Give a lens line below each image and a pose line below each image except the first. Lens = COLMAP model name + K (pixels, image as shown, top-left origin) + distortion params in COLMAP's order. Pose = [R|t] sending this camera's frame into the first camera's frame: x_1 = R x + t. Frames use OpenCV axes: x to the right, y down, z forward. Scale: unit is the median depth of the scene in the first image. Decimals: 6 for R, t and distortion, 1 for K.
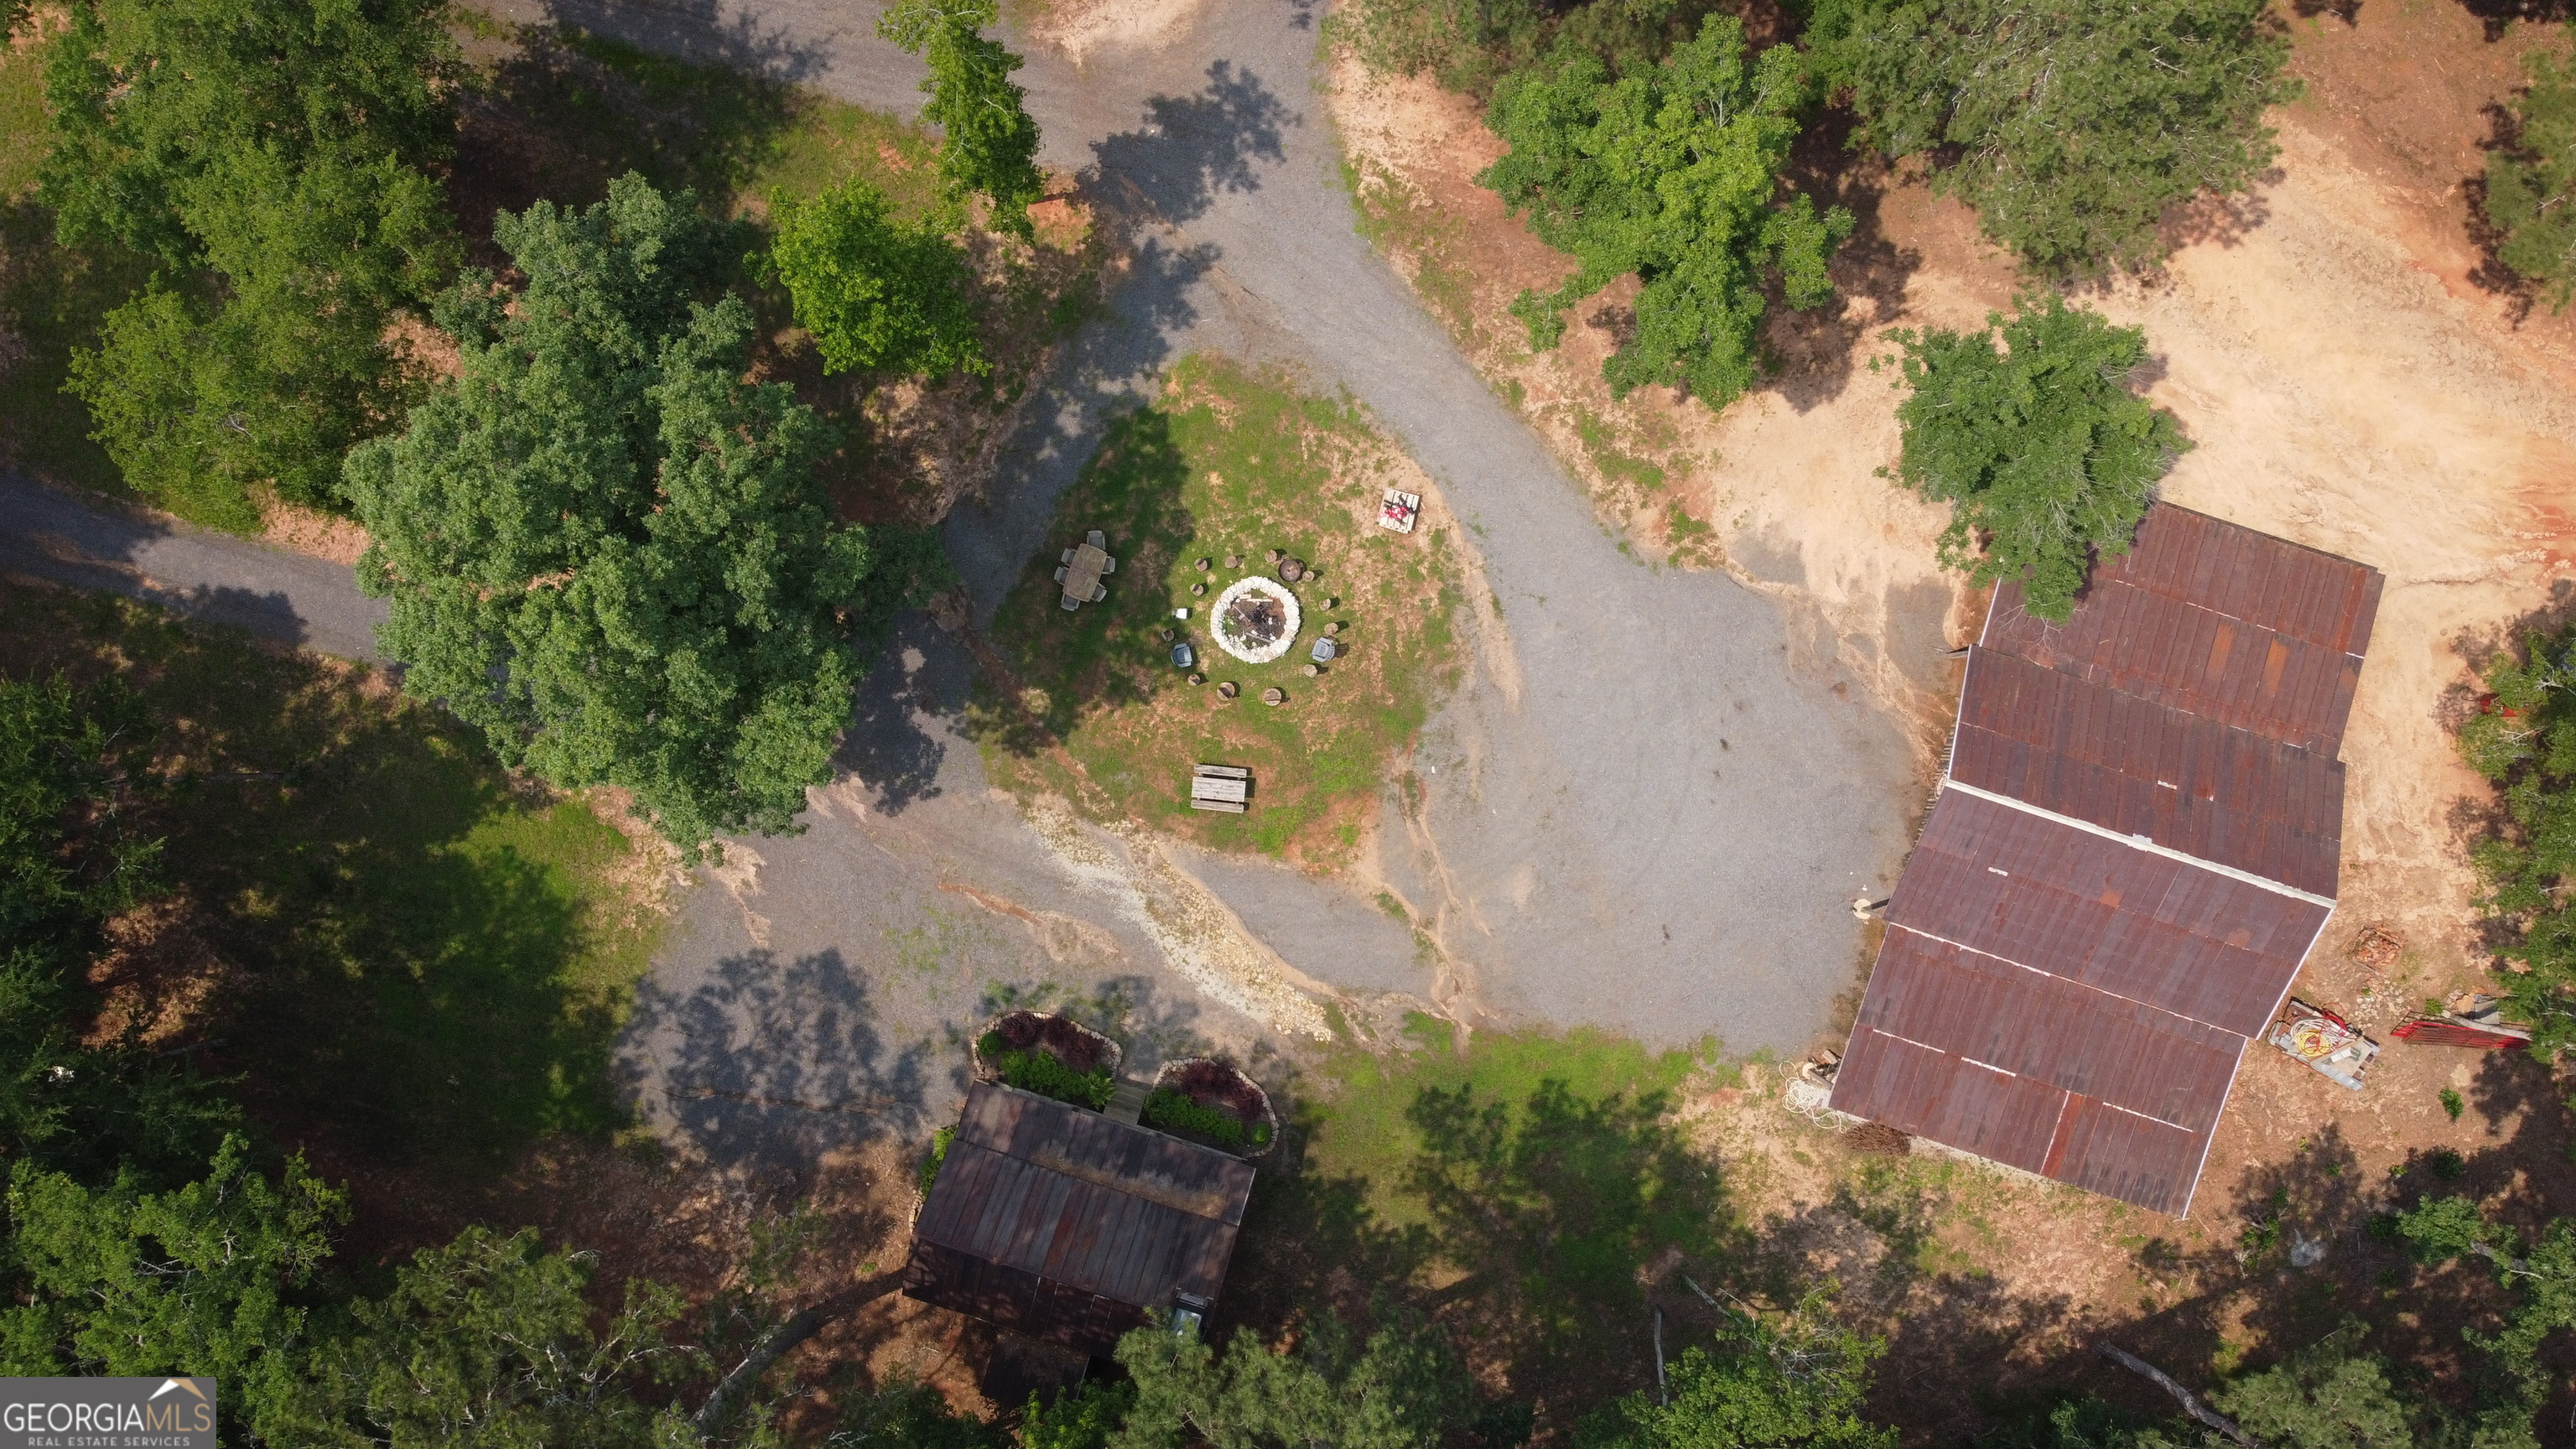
lens RADIAL K [[1892.4, 0, 1286.3], [0, 1892.4, 723.1], [0, 0, 1]] dist [-0.004044, -0.005137]
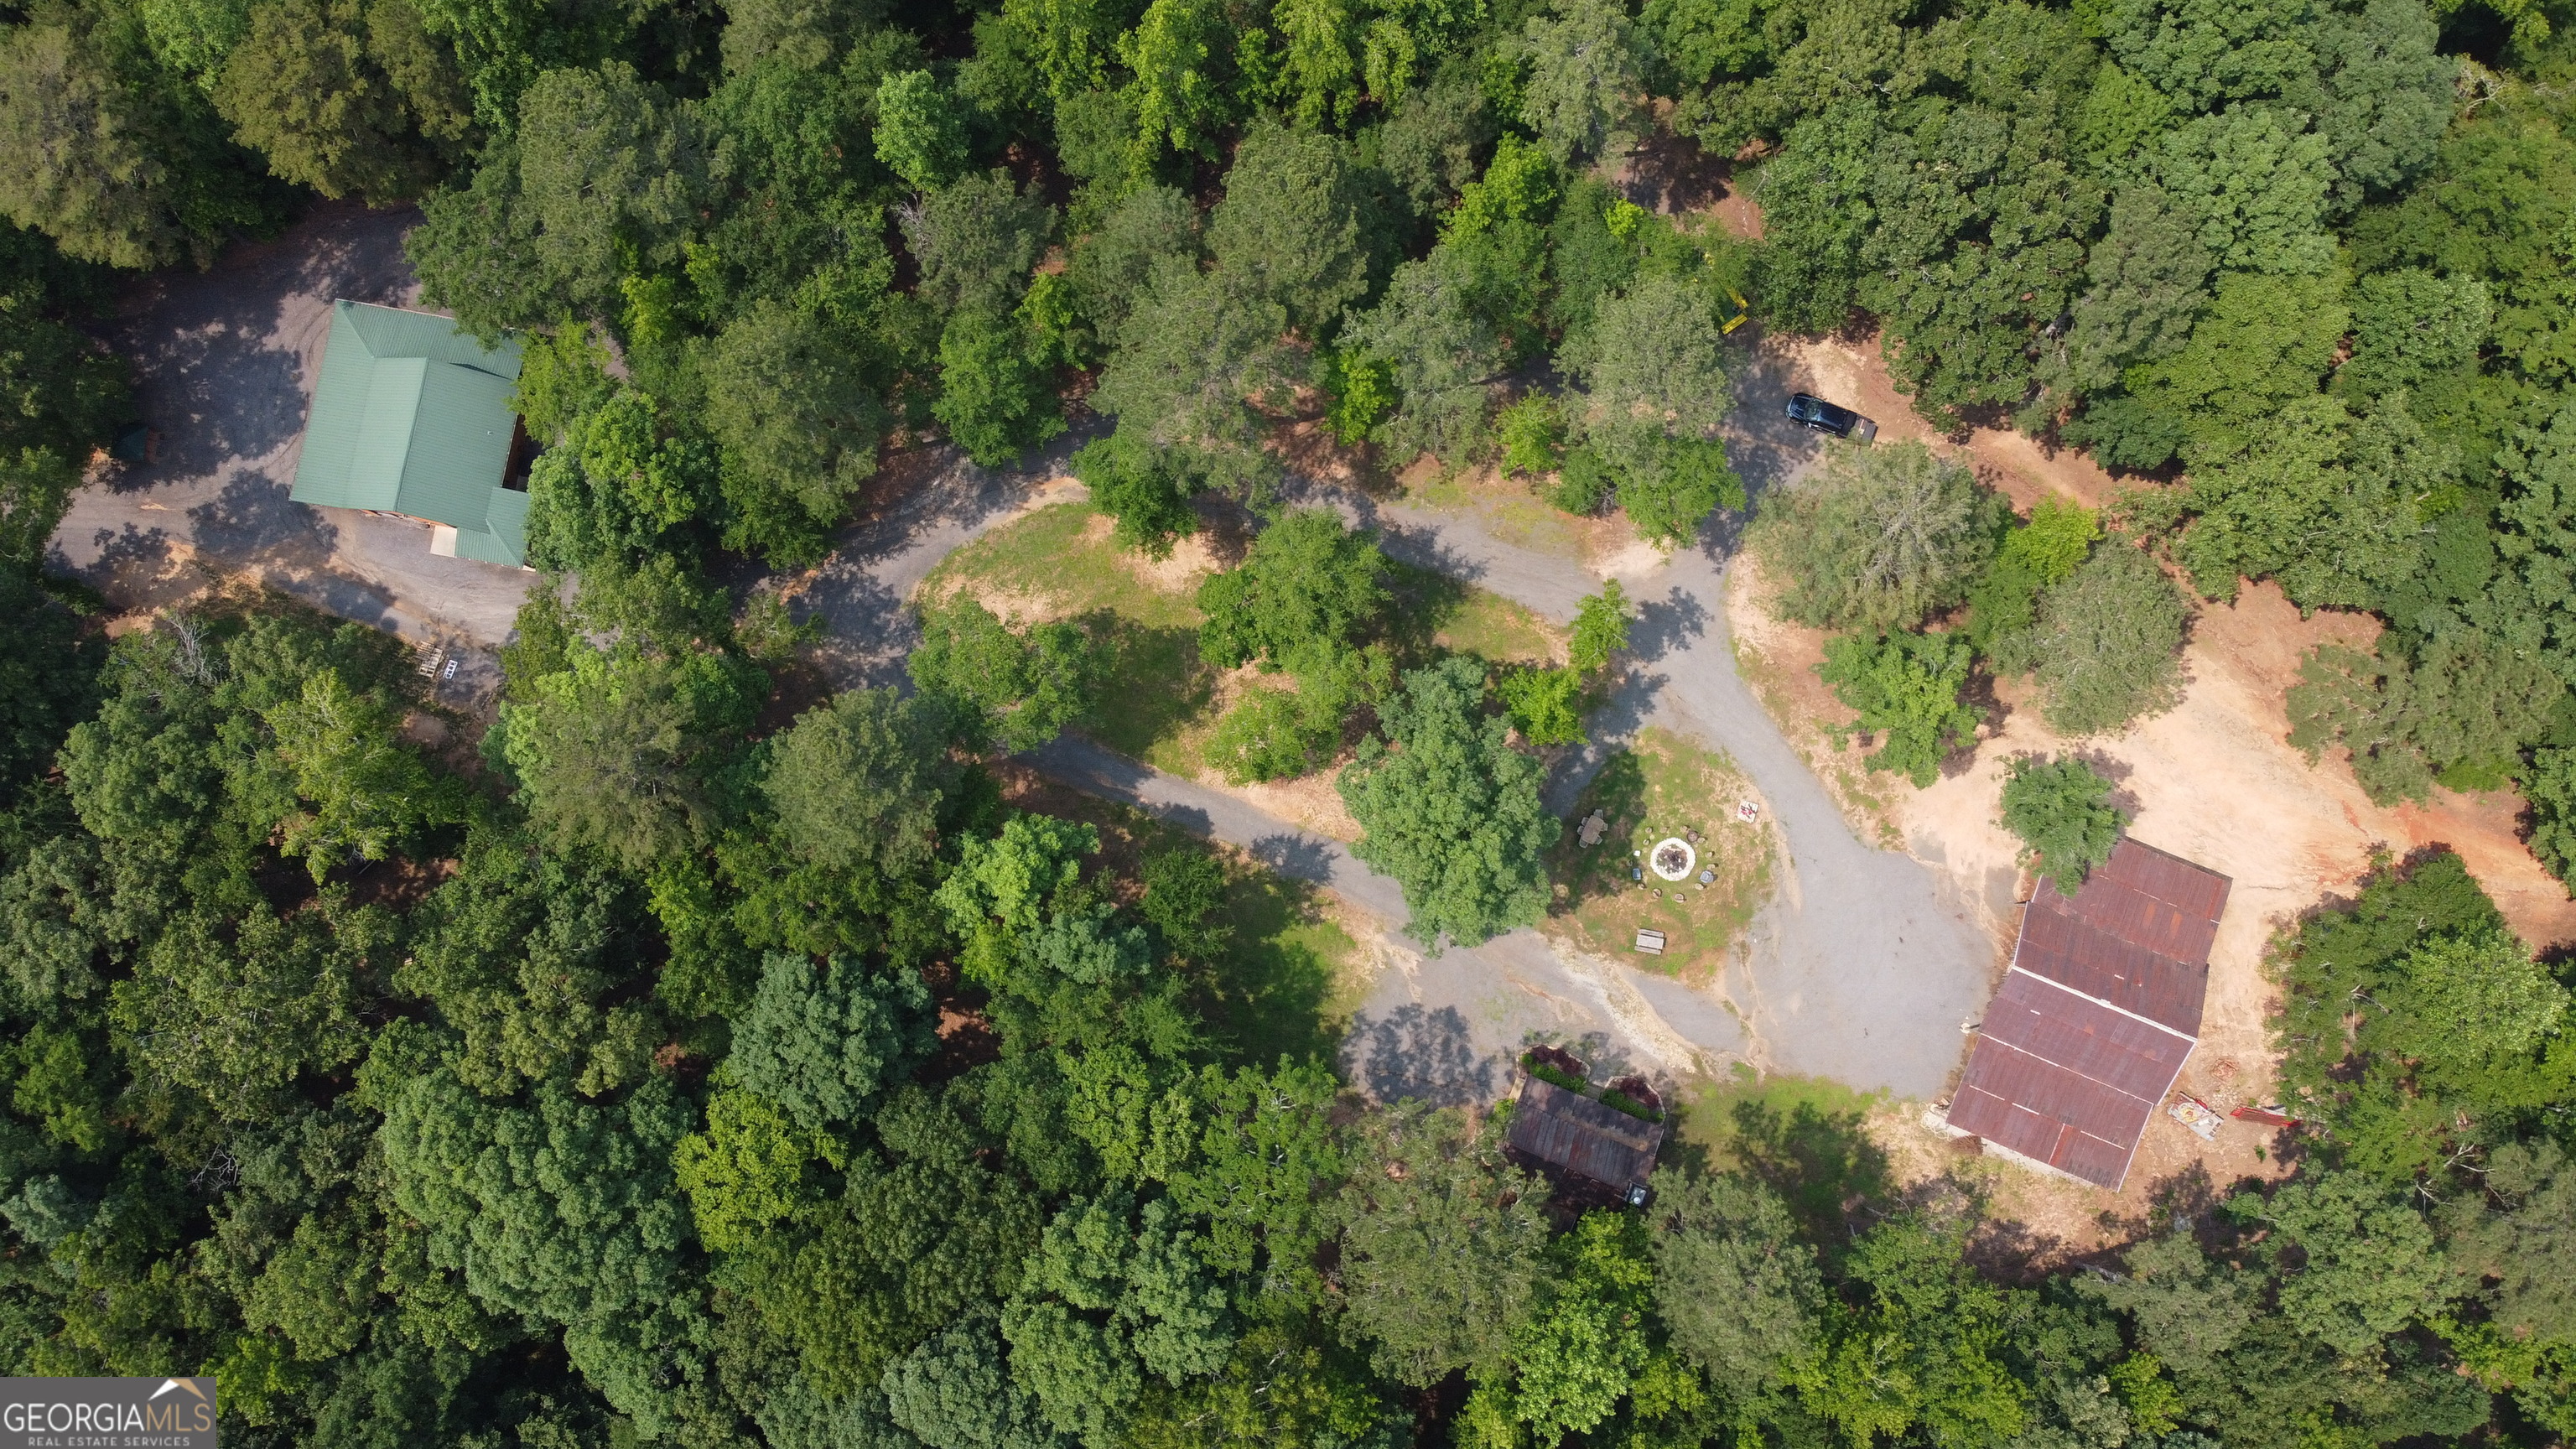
lens RADIAL K [[1892.4, 0, 1290.2], [0, 1892.4, 730.6], [0, 0, 1]] dist [-0.004044, -0.005137]
pose [[0.996669, 0.079767, -0.016993, -0.399660], [-0.080832, 0.993849, -0.075694, -0.005263], [0.010850, 0.076816, 0.996986, -1.027617]]
